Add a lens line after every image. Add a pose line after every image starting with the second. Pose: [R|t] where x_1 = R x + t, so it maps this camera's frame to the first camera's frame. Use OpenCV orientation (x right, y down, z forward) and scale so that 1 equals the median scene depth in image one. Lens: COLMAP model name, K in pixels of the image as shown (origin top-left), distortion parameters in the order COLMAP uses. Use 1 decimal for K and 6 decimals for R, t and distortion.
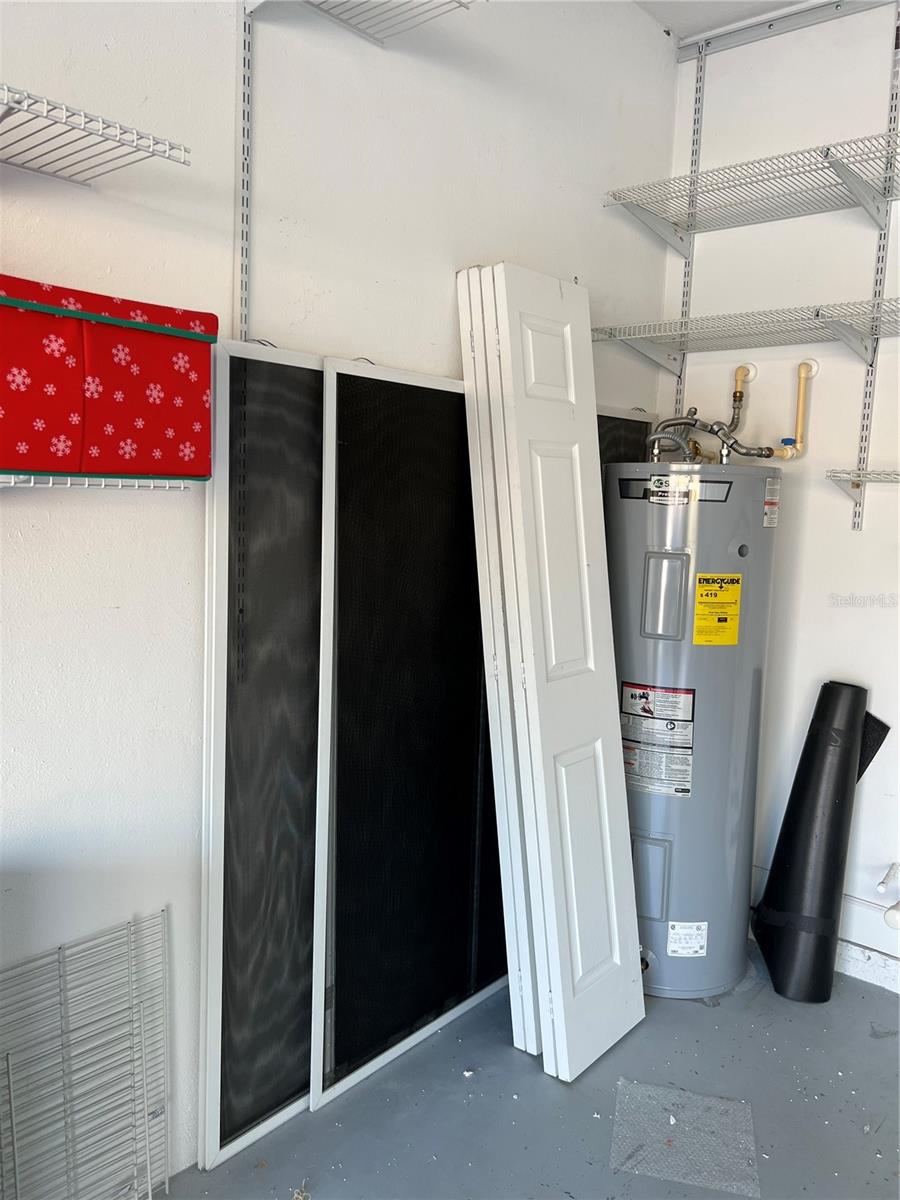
lens RADIAL K [[917.1, 0, 450.0], [0, 917.1, 600.0], [0, 0, 1]] dist [0.013784, -0.001843]
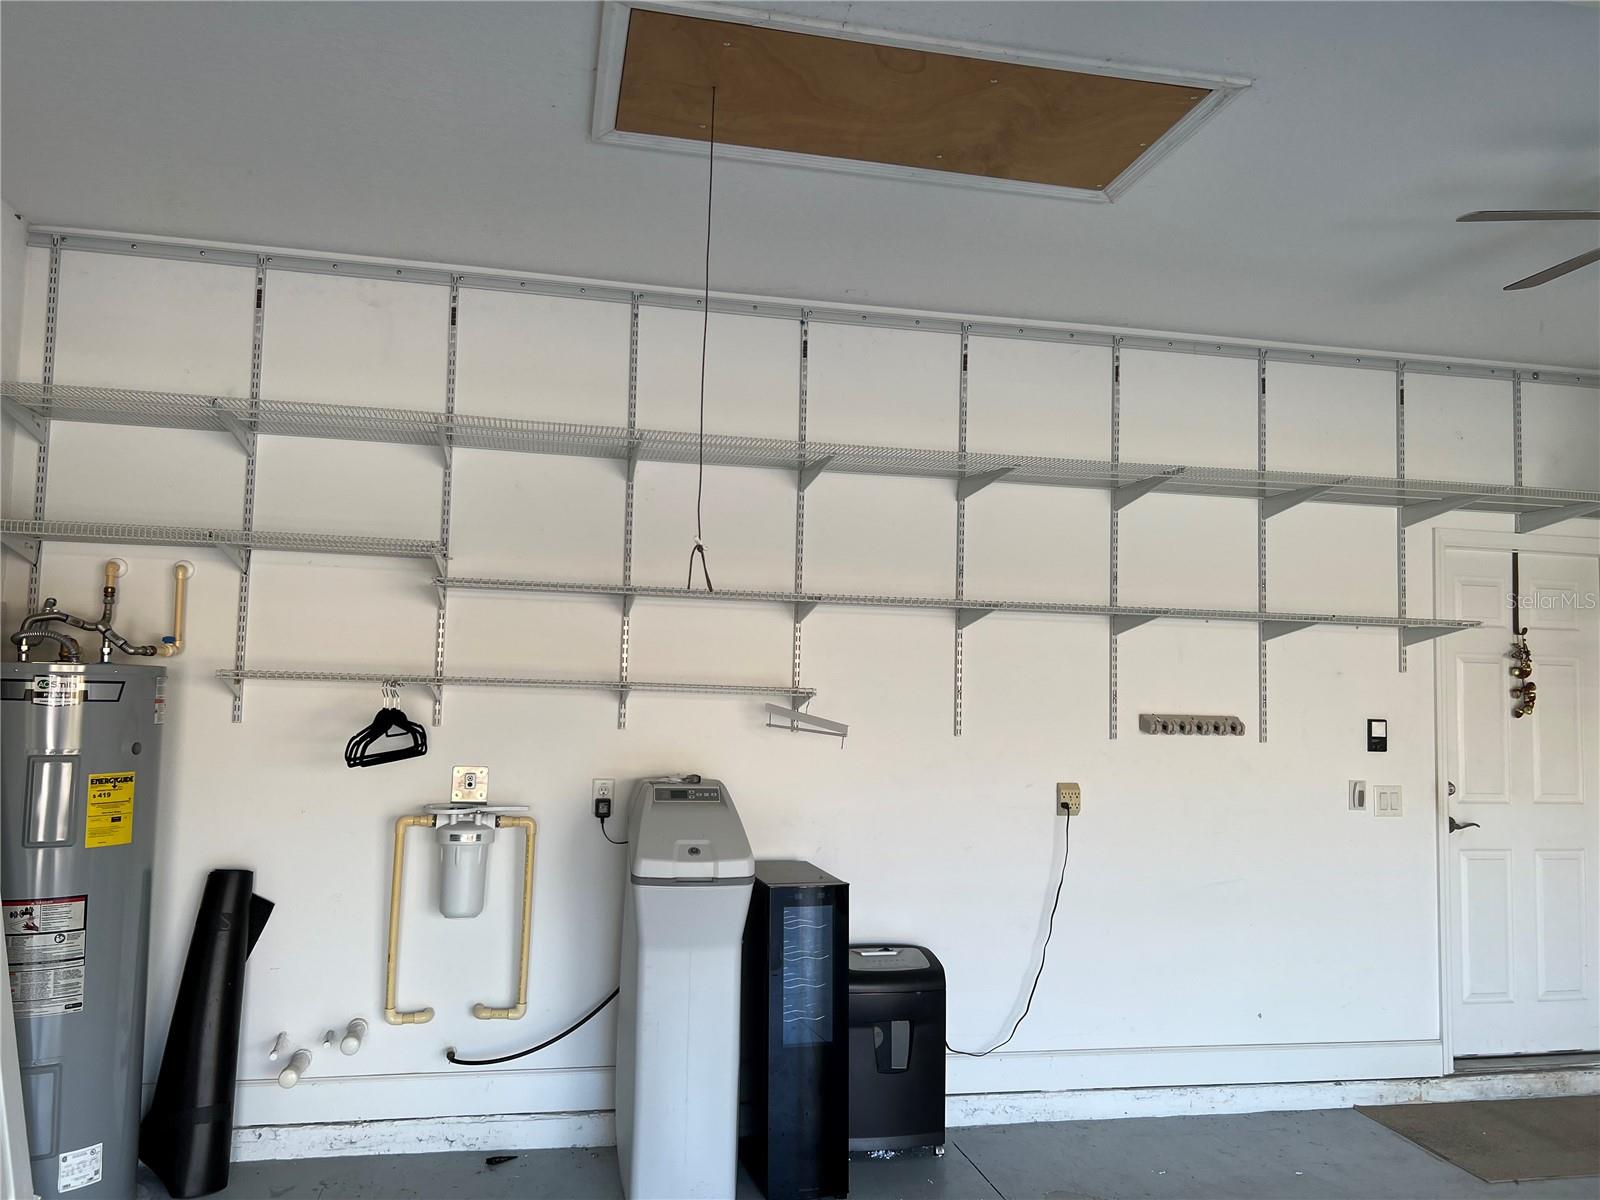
lens RADIAL K [[1238.2, 0, 800.0], [0, 1238.2, 600.0], [0, 0, 1]] dist [0.077531, -0.085875]
pose [[0.600883, 0.034873, 0.798576, -0.345980], [0.088637, 0.989980, -0.109926, 0.001785], [-0.794408, 0.136836, 0.591771, -0.420419]]
